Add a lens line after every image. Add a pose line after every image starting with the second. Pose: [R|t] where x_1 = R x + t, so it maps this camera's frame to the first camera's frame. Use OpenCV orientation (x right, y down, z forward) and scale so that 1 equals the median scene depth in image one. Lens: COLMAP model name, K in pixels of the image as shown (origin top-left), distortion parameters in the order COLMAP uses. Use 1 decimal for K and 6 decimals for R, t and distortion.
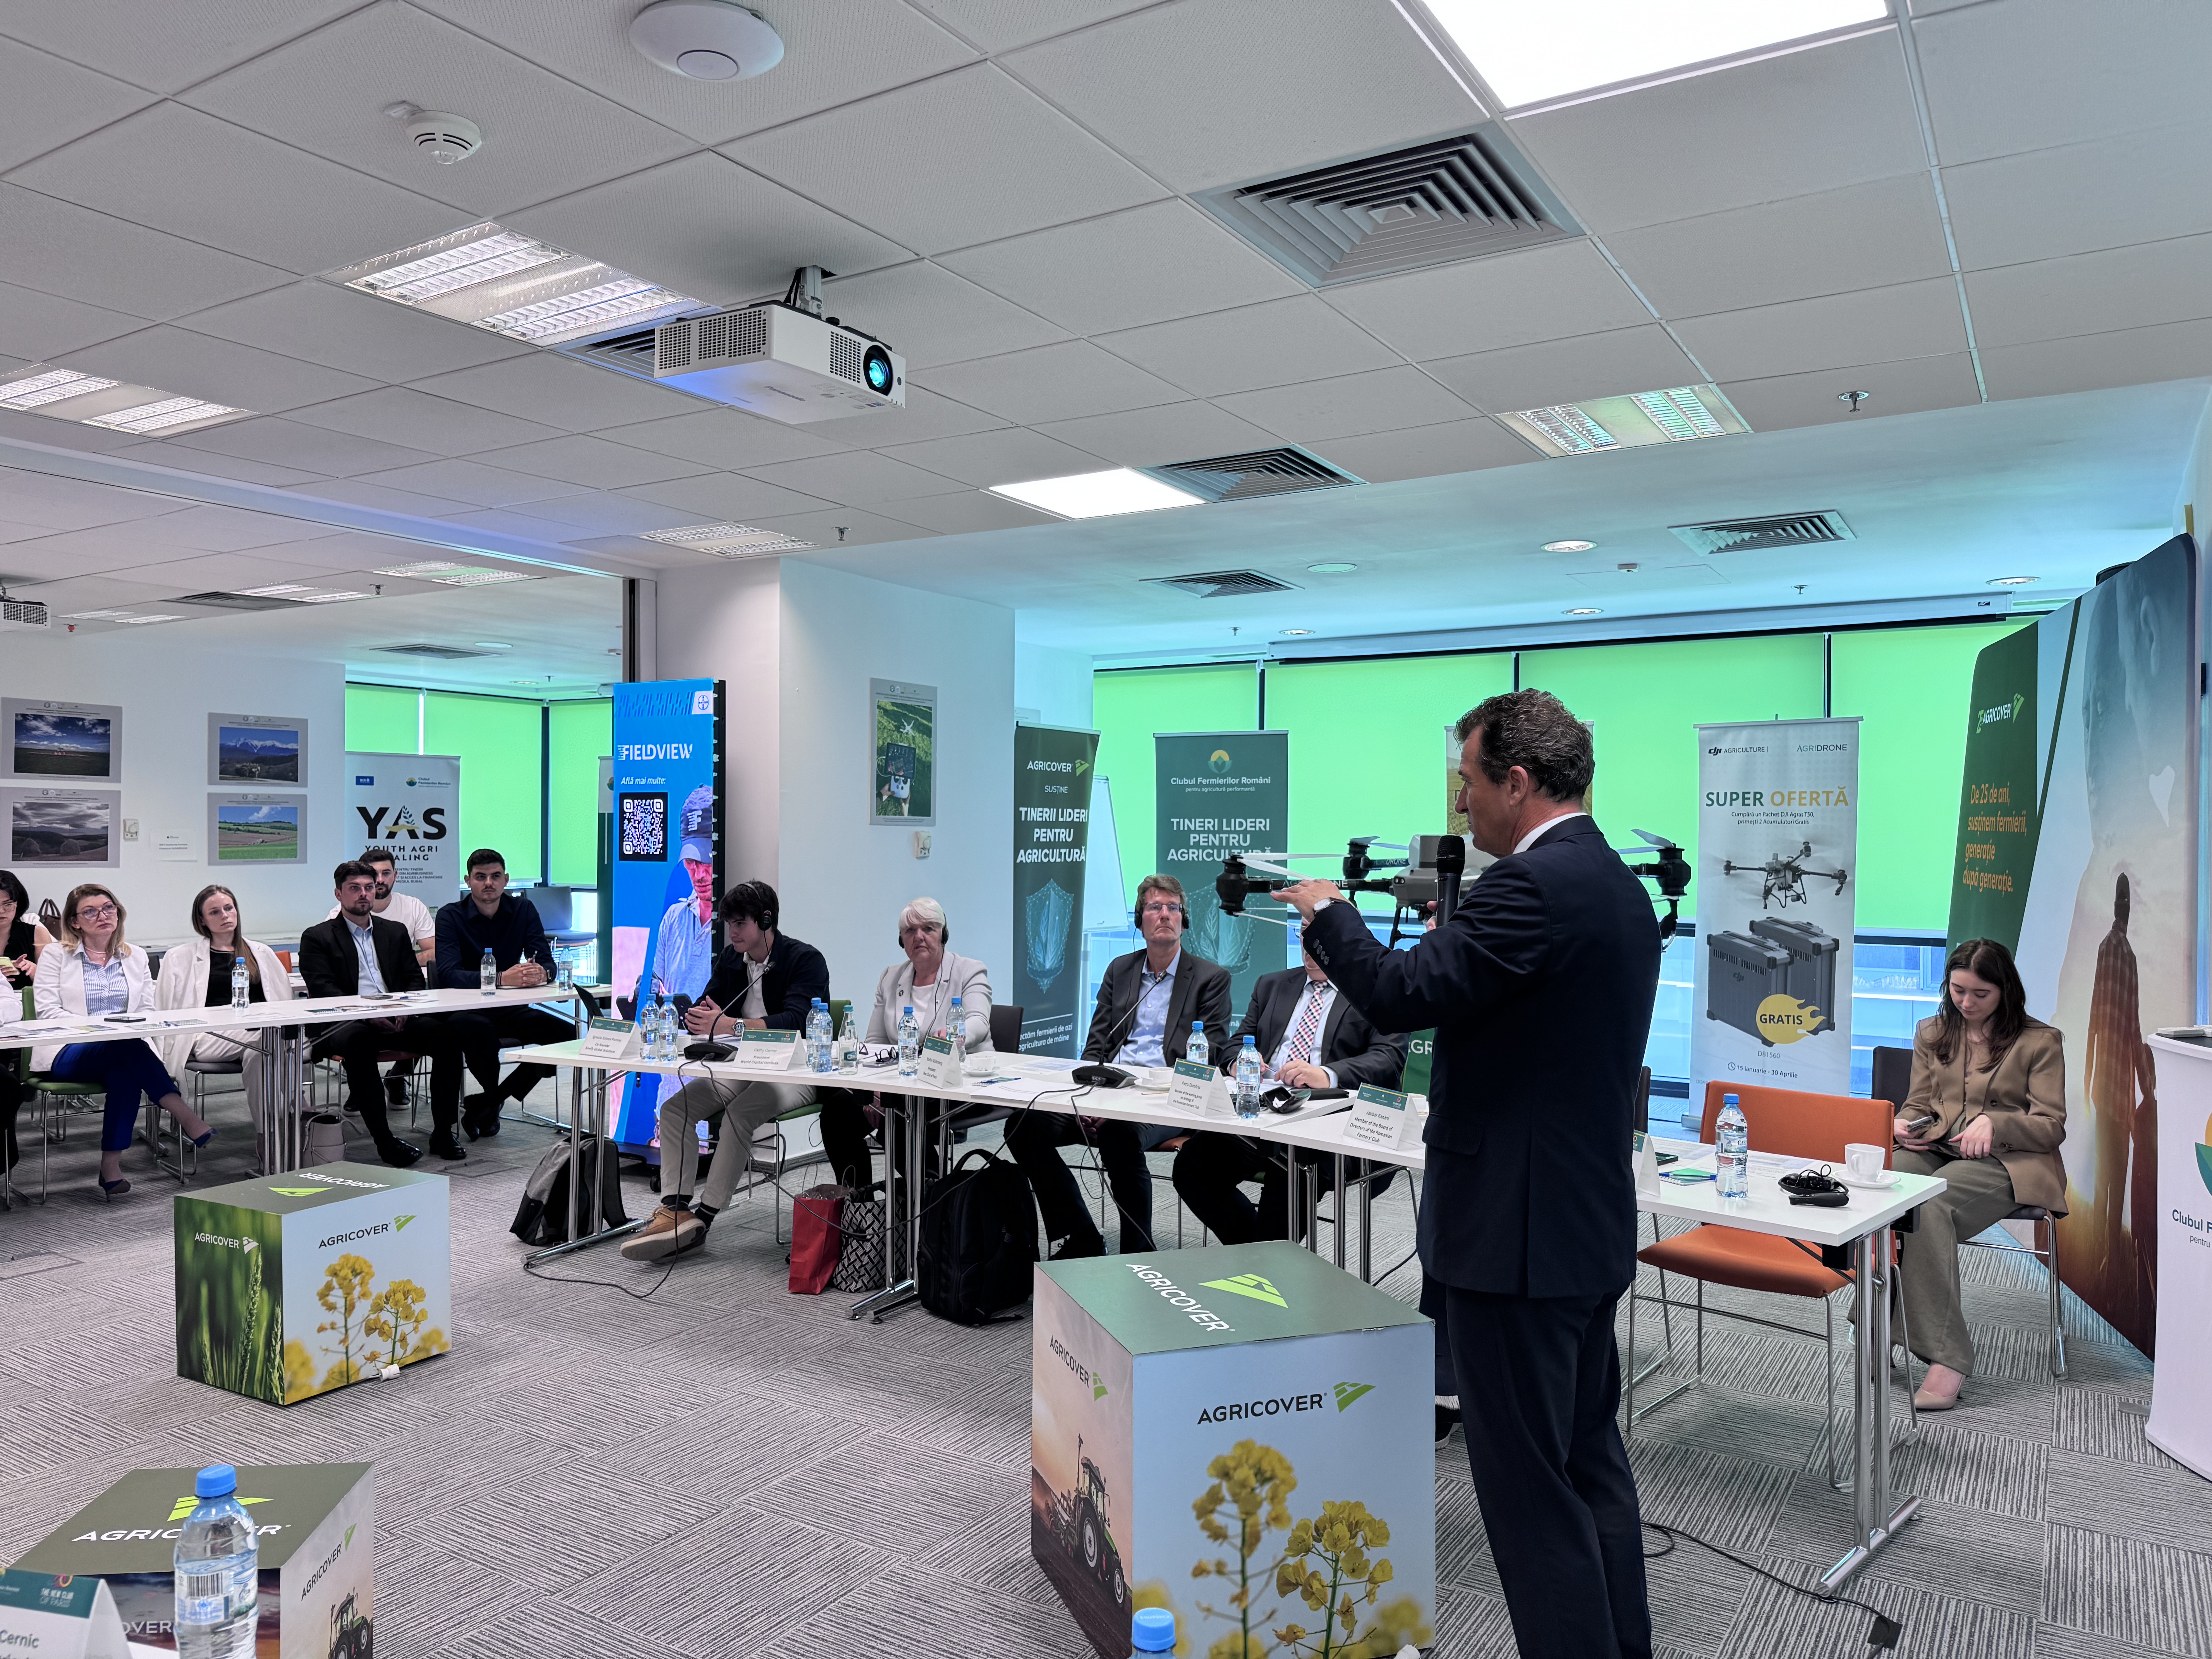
lens RADIAL K [[1540.2, 0, 1123.2], [0, 1540.2, 835.4], [0, 0, 1]] dist [0.034144, -0.065632]
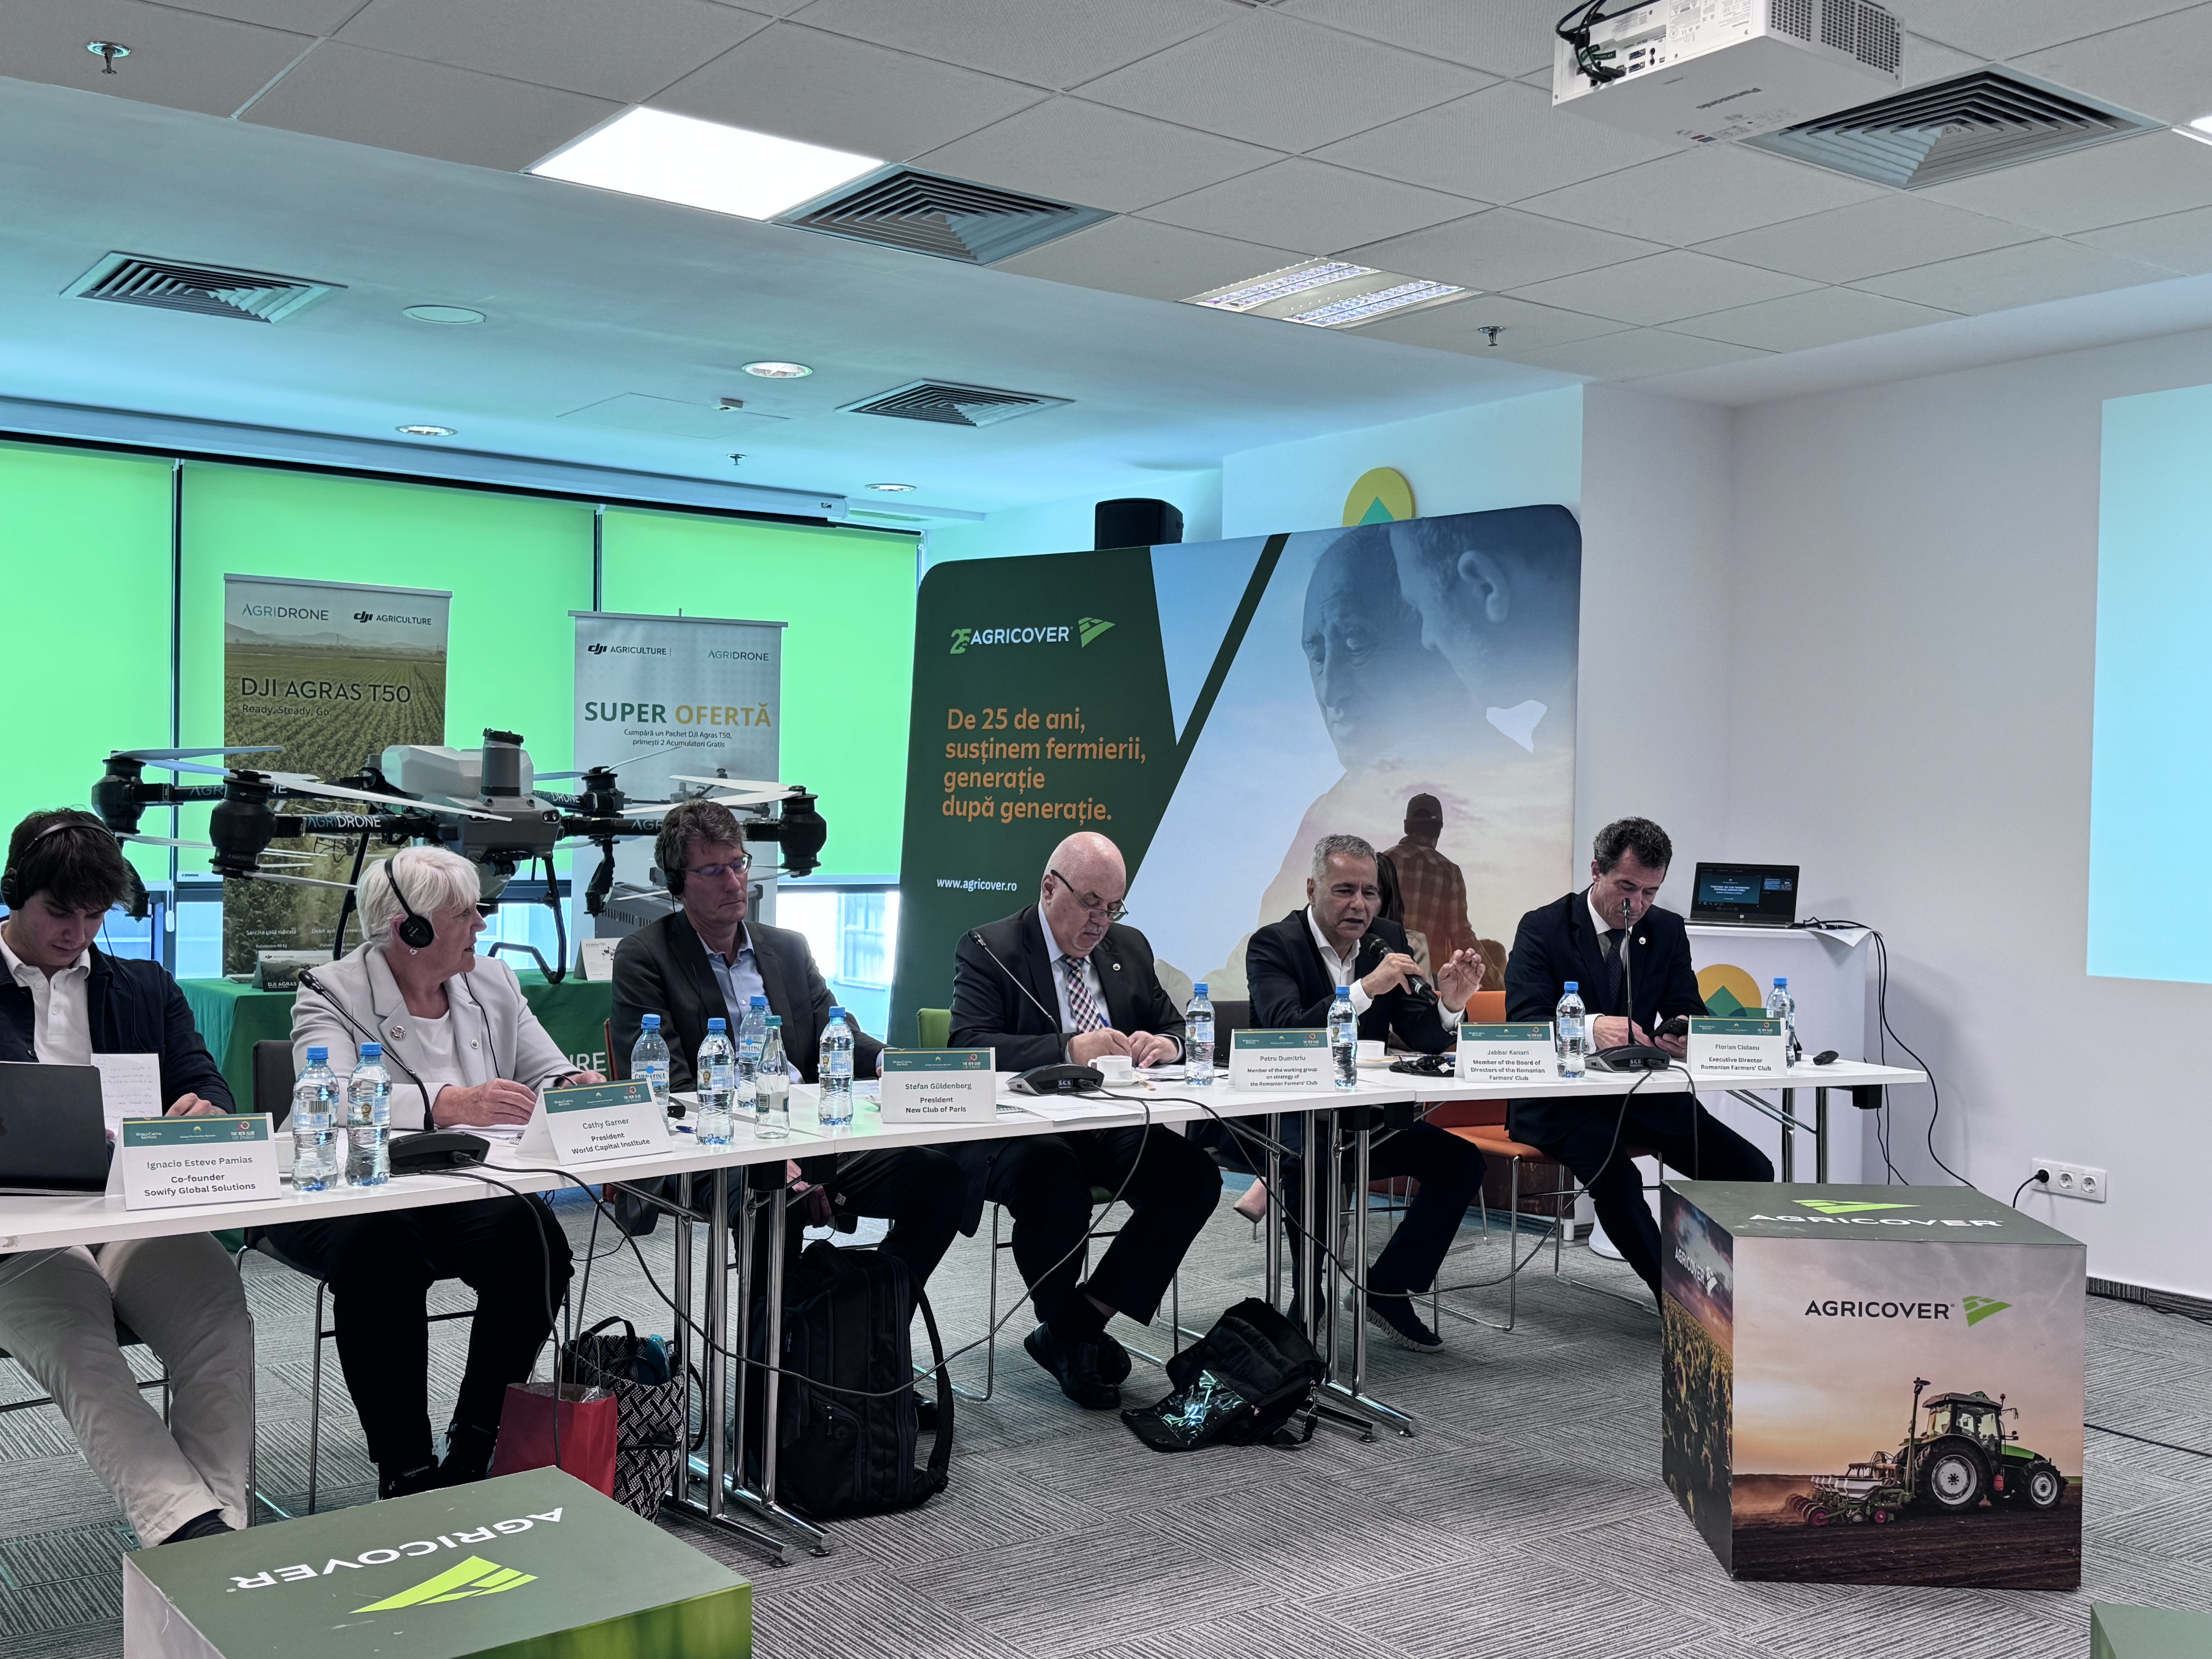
lens RADIAL K [[2203.5, 0, 1099.6], [0, 2203.5, 838.0], [0, 0, 1]] dist [0.069056, 0.000000]
pose [[0.389770, -0.010911, 0.920848, -0.869716], [-0.013042, 0.999764, 0.017366, 0.027939], [-0.920820, -0.018779, 0.389536, 0.566111]]
